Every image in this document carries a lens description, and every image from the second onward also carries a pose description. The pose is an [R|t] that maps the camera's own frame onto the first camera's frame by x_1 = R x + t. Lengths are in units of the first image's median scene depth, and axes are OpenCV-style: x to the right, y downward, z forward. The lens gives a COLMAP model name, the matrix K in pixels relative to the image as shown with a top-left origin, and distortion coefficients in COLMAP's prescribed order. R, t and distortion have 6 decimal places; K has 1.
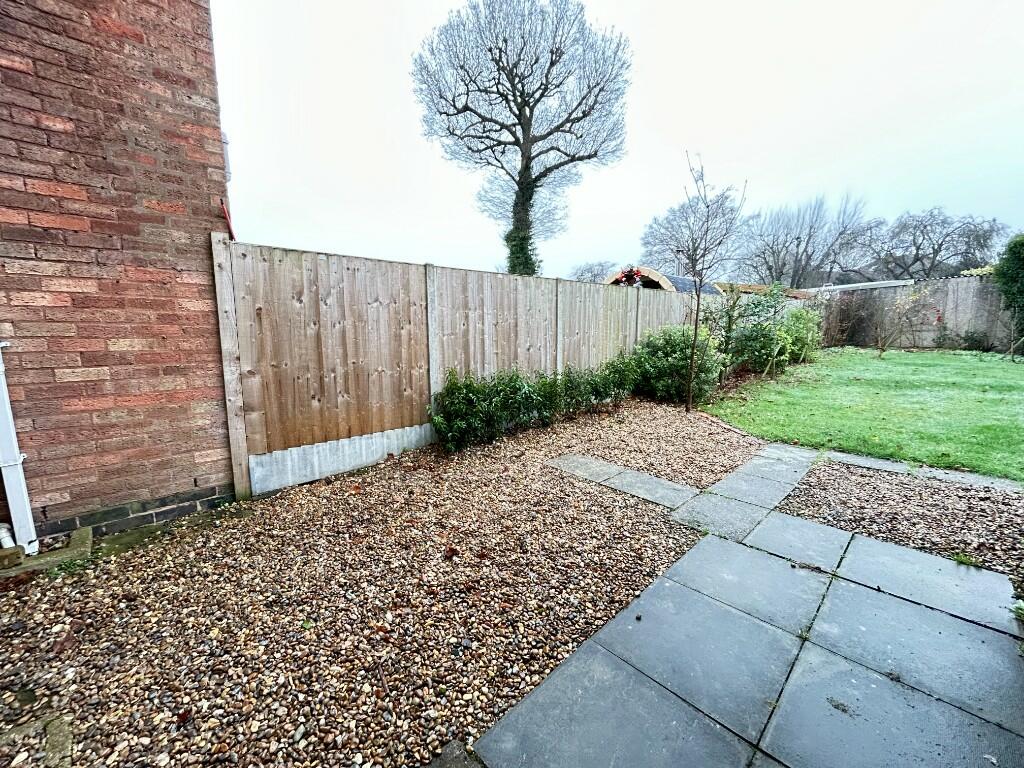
lens RADIAL K [[414.7, 0, 512.0], [0, 414.7, 384.0], [0, 0, 1]] dist [0.000979, 0.000641]
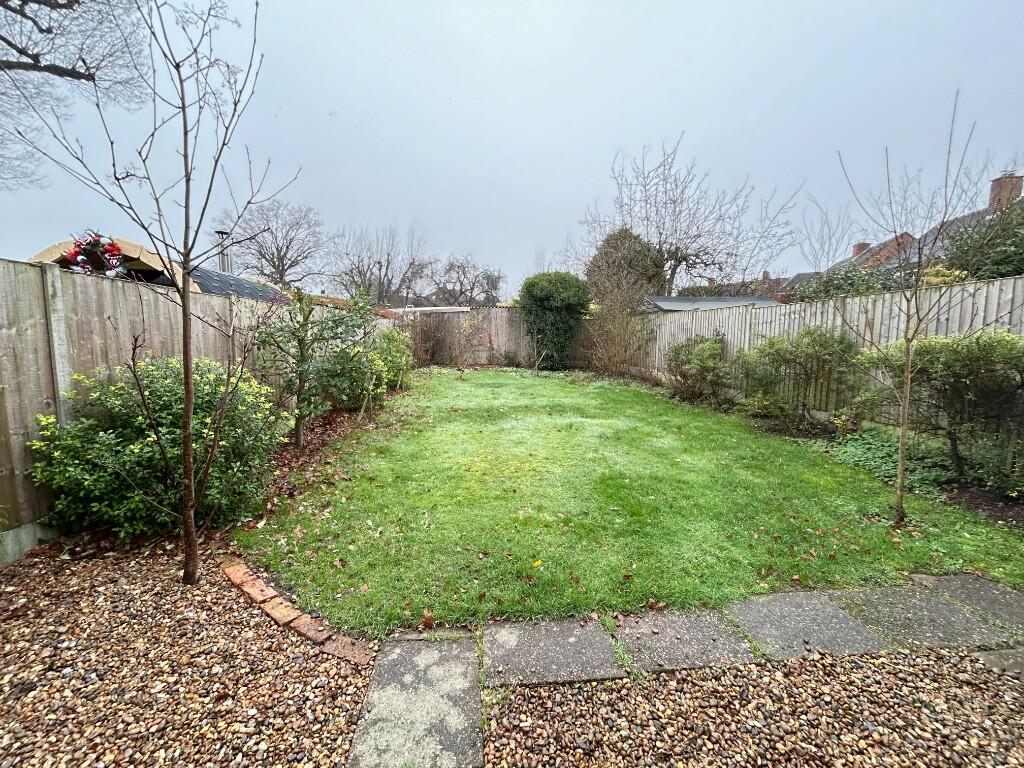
lens RADIAL K [[414.7, 0, 512.0], [0, 414.7, 384.0], [0, 0, 1]] dist [0.000979, 0.000641]
pose [[0.627993, -0.069697, 0.775092, 0.109857], [0.097313, 0.995197, 0.010644, -0.033199], [-0.772111, 0.068742, 0.631759, 0.168634]]
